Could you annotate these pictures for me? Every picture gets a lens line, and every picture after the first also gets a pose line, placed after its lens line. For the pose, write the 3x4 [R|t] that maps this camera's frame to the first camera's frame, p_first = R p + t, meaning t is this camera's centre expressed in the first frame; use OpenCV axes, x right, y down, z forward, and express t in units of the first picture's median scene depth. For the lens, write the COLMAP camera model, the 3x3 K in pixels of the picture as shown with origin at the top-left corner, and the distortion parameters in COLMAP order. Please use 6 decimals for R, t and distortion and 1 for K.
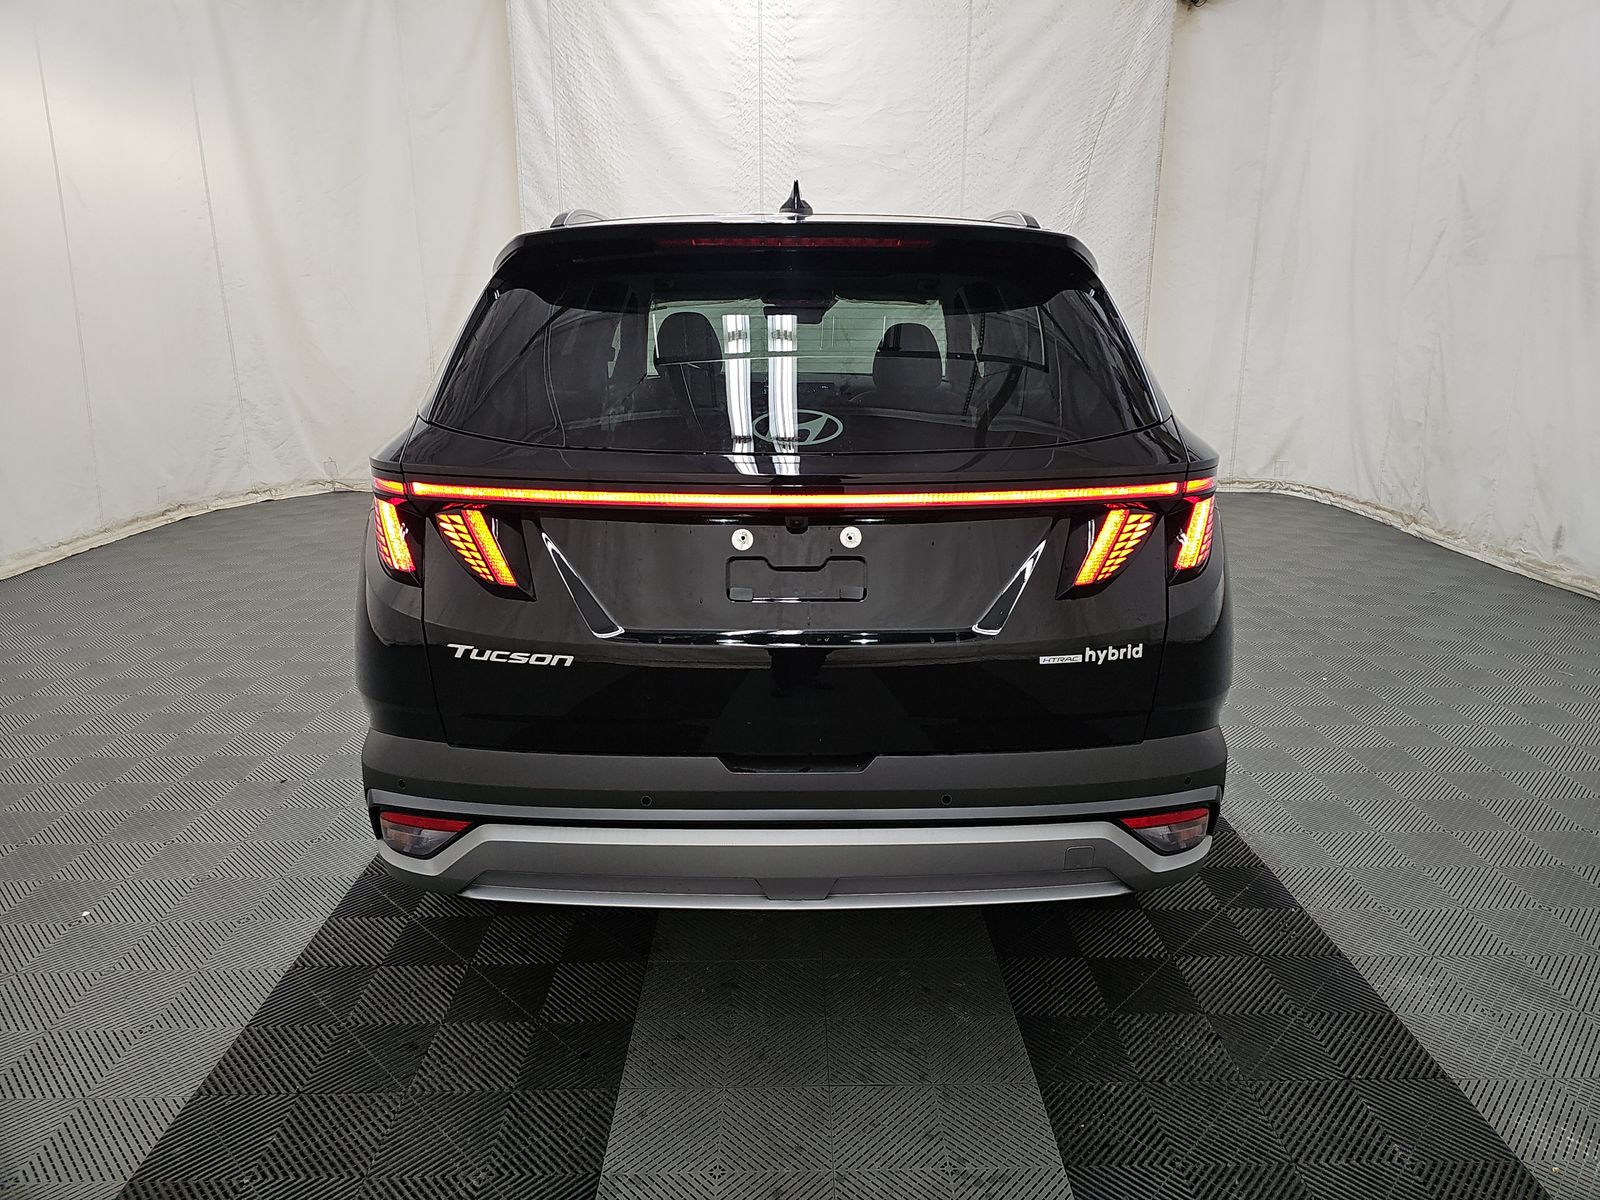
lens RADIAL K [[1051.9, 0, 794.2], [0, 1051.9, 598.0], [0, 0, 1]] dist [0.037212, -0.036593]
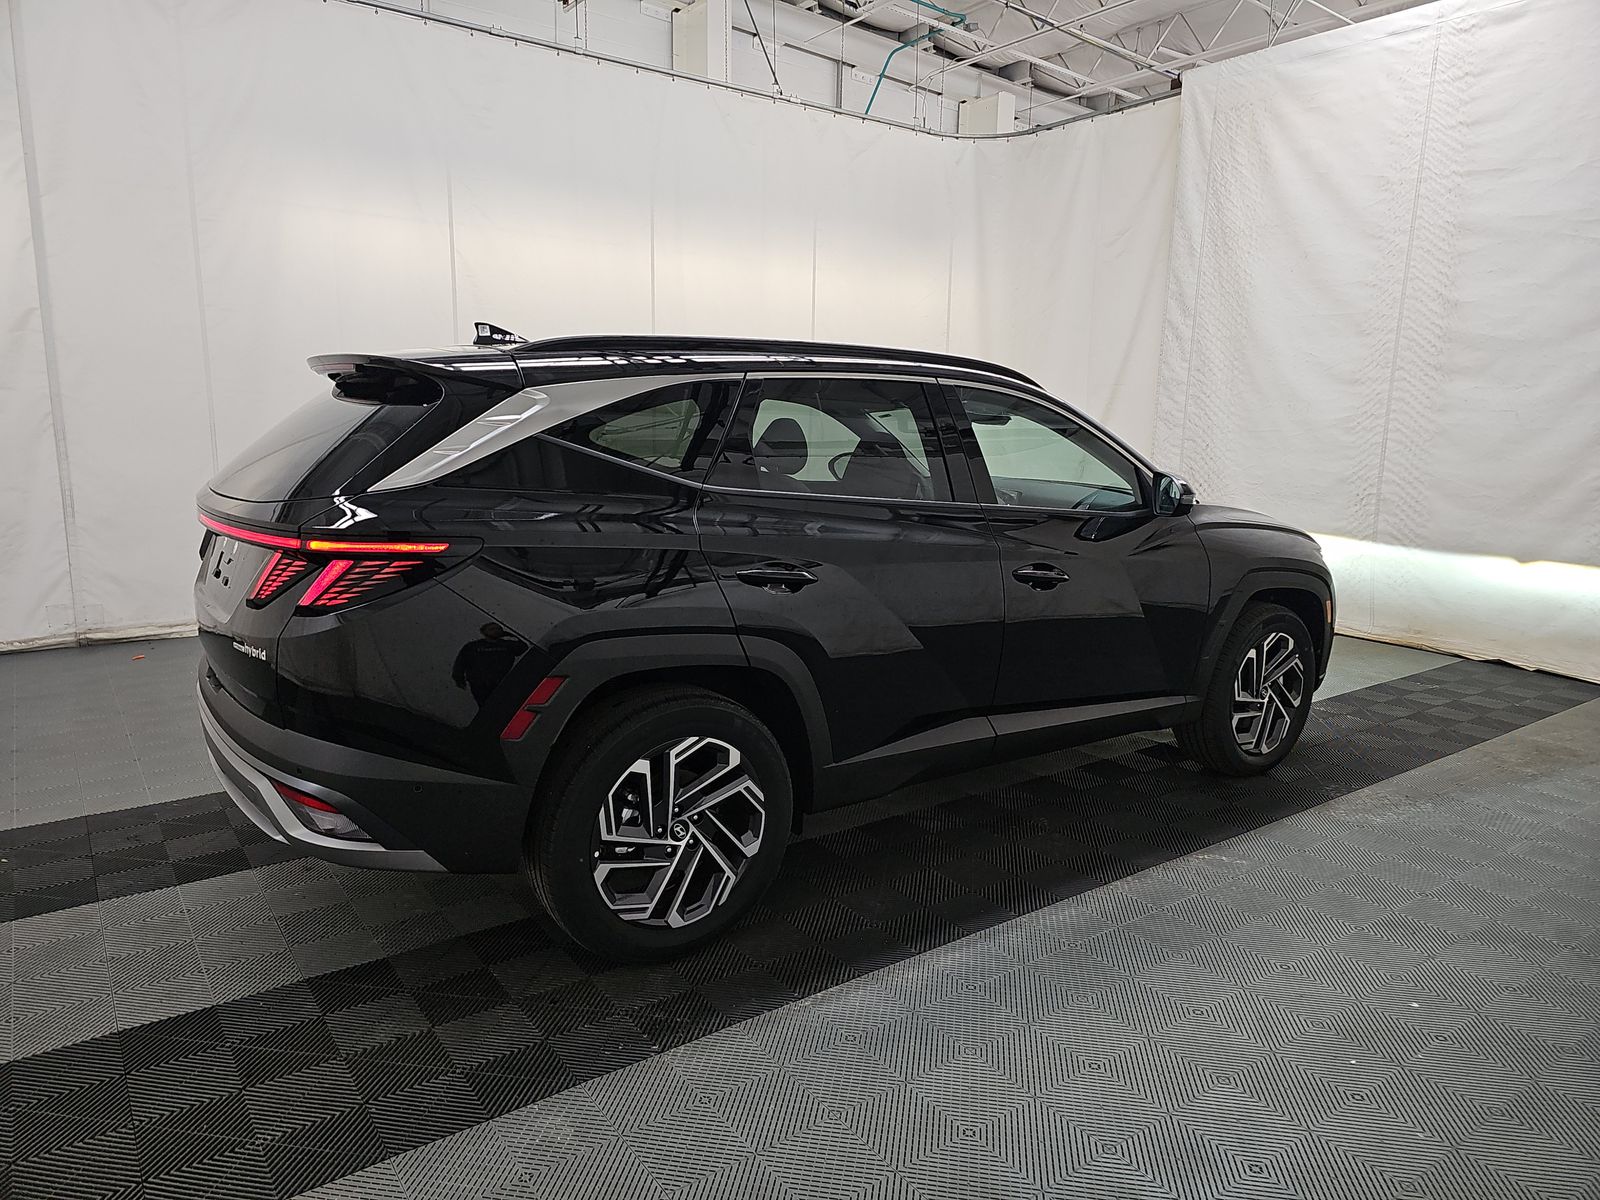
lens RADIAL K [[1051.9, 0, 794.2], [0, 1051.9, 598.0], [0, 0, 1]] dist [0.037212, -0.036593]
pose [[0.569614, 0.153125, -0.807522, 0.426110], [-0.230810, 0.972758, 0.021647, -0.047768], [0.788839, 0.174053, 0.589440, 0.166609]]
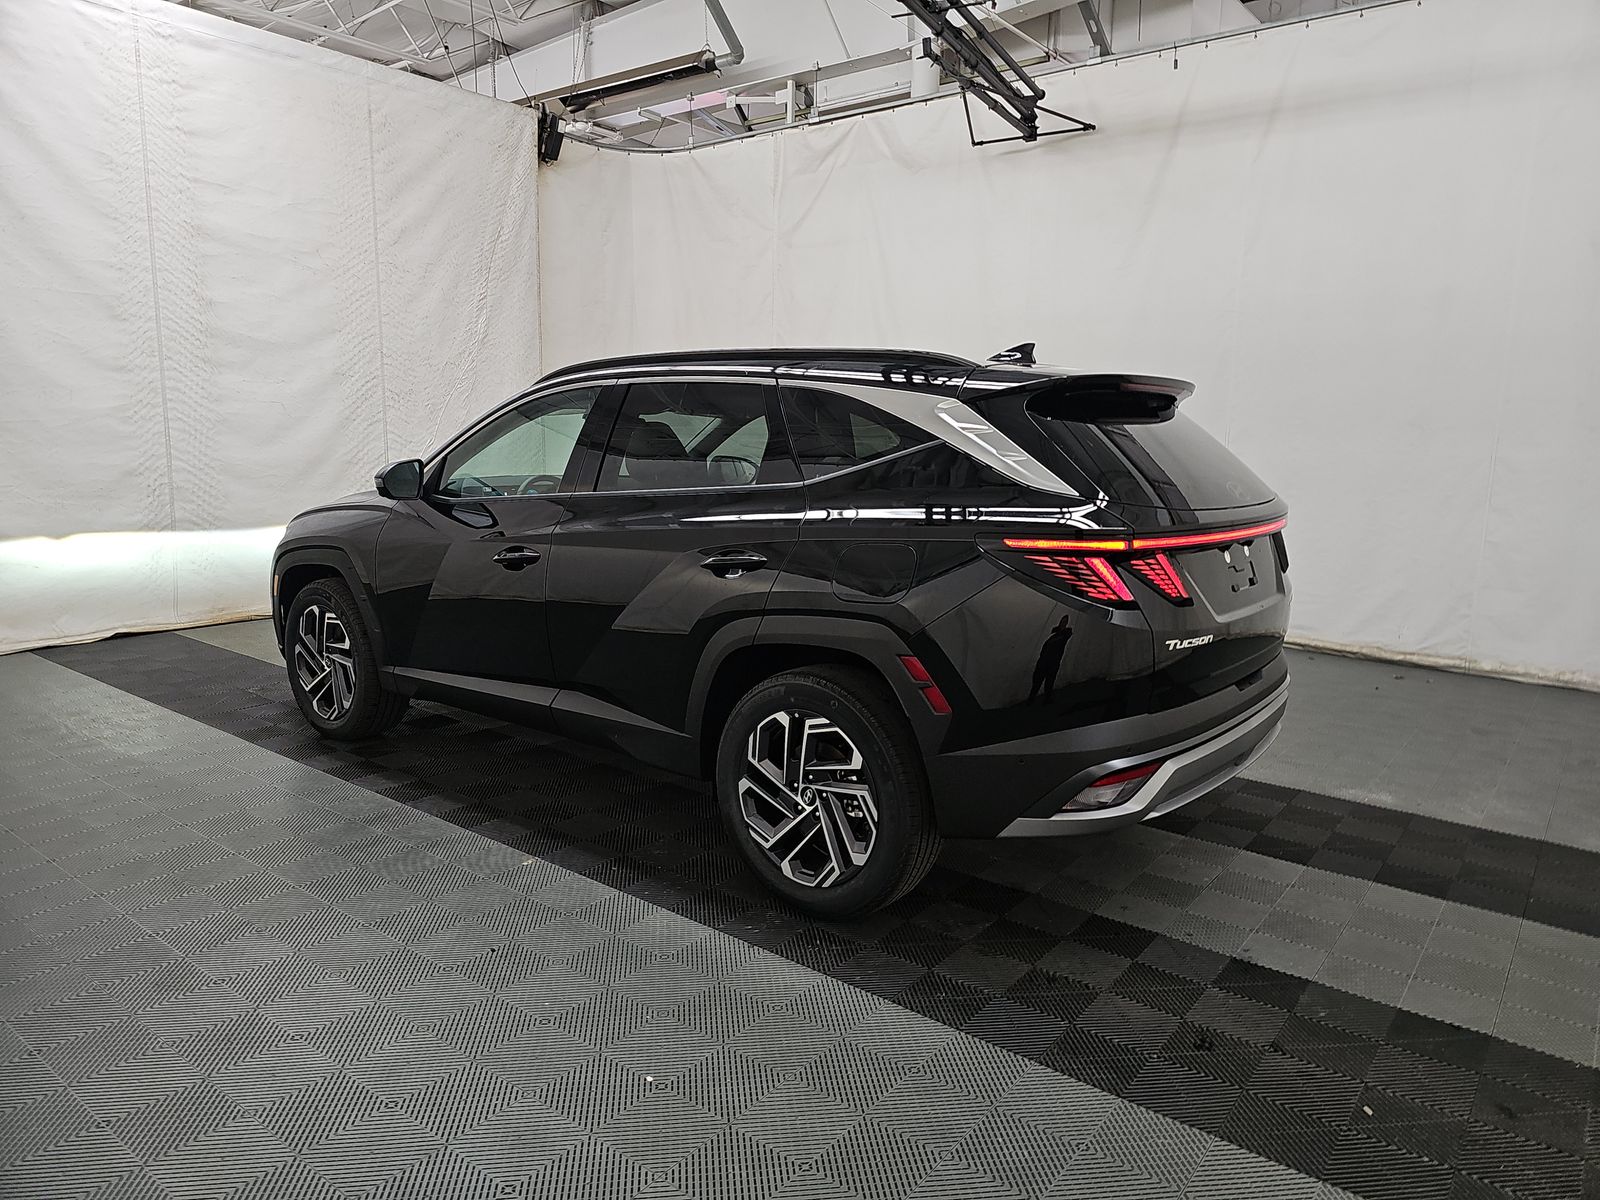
lens RADIAL K [[1070.9, 0, 803.3], [0, 1070.9, 625.6], [0, 0, 1]] dist [0.032988, -0.035263]
pose [[0.624994, -0.129925, 0.769742, -0.424110], [0.185345, 0.982554, 0.015354, -0.023157], [-0.758307, 0.133072, 0.638171, 0.092152]]
